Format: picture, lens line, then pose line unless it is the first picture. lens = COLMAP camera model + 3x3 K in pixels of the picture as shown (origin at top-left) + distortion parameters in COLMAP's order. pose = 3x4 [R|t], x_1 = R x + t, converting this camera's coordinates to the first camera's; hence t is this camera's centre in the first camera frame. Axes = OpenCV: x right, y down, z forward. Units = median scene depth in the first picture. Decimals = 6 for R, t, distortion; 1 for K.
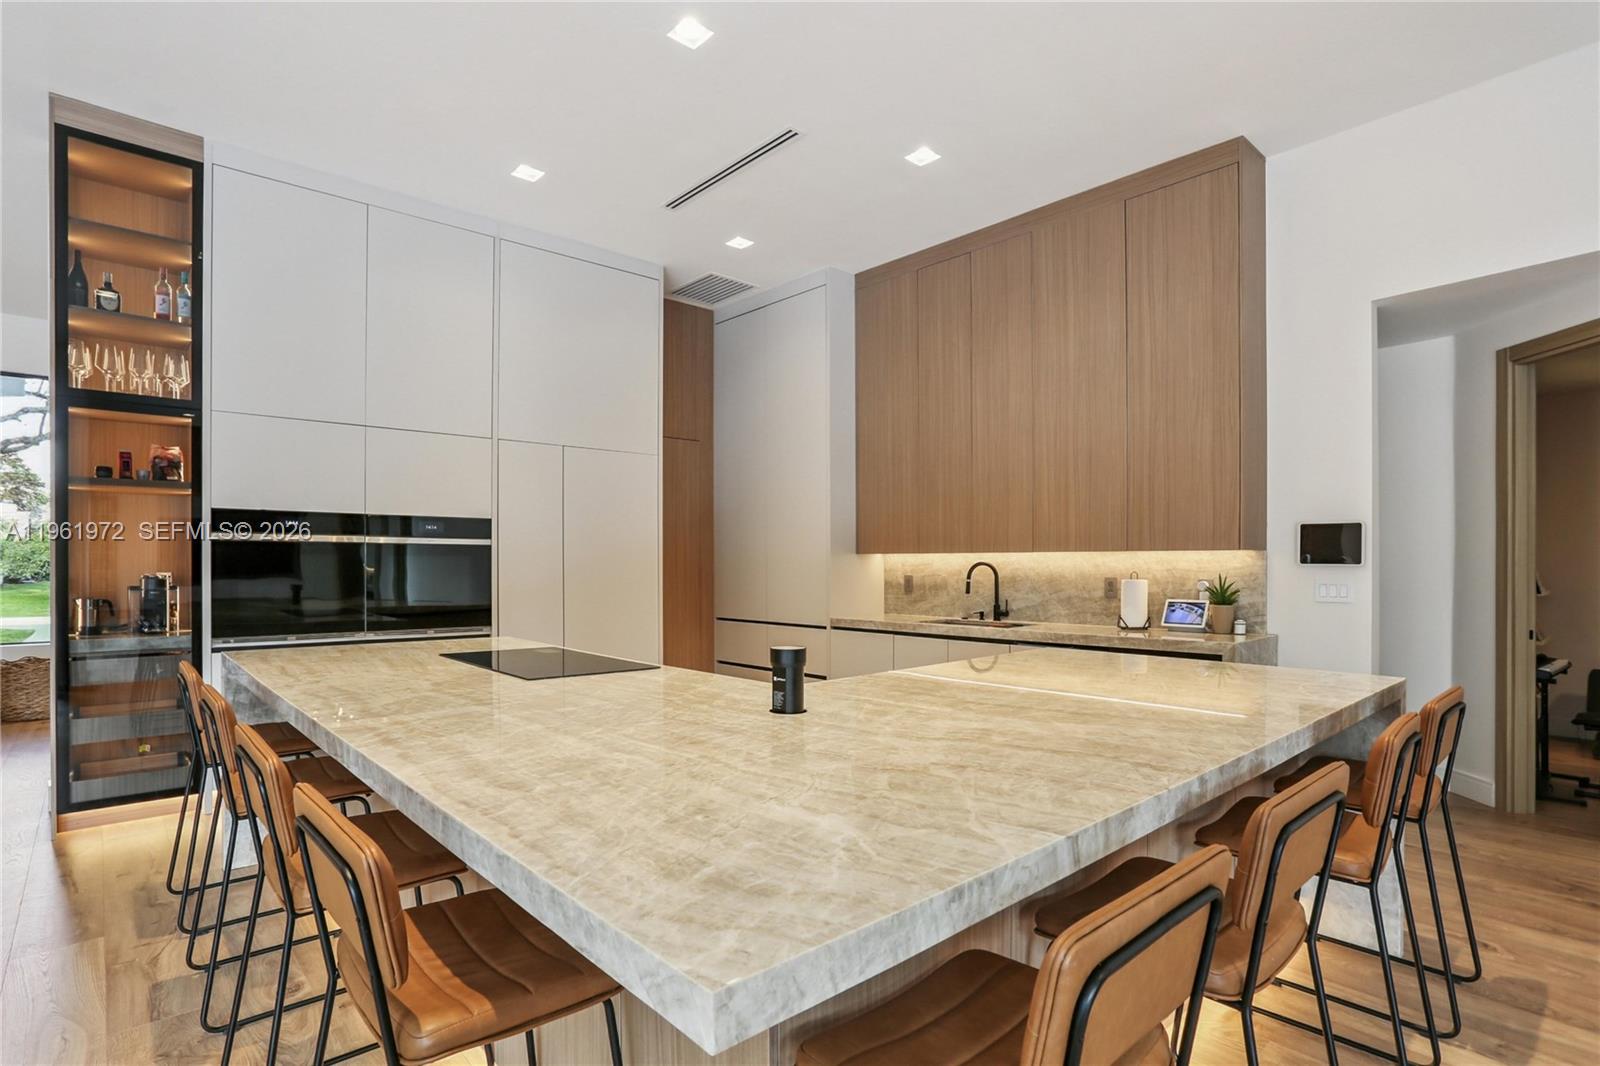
lens RADIAL K [[802.8, 0, 772.9], [0, 802.8, 540.9], [0, 0, 1]] dist [-0.051788, 0.029462]
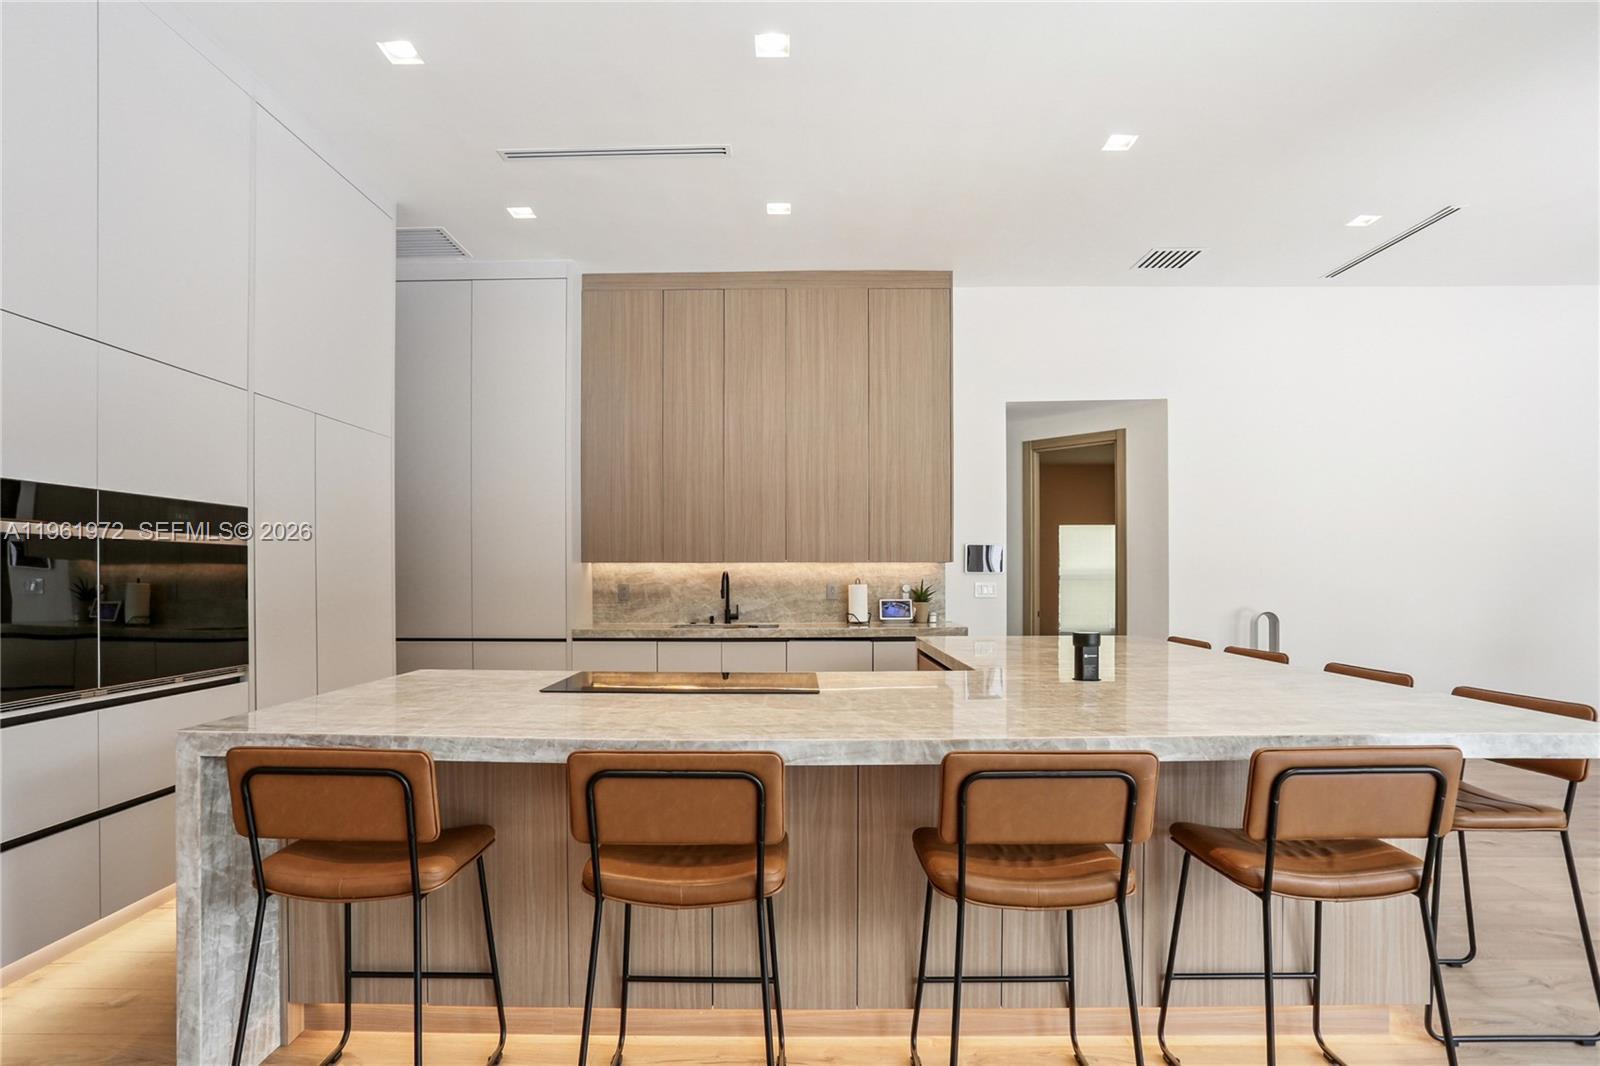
lens RADIAL K [[802.8, 0, 772.9], [0, 802.8, 540.9], [0, 0, 1]] dist [-0.051788, 0.029462]
pose [[0.684615, 0.027692, 0.728379, -0.540013], [-0.019026, 0.999617, -0.020121, 0.006614], [-0.728656, -0.000083, 0.684879, 0.207142]]
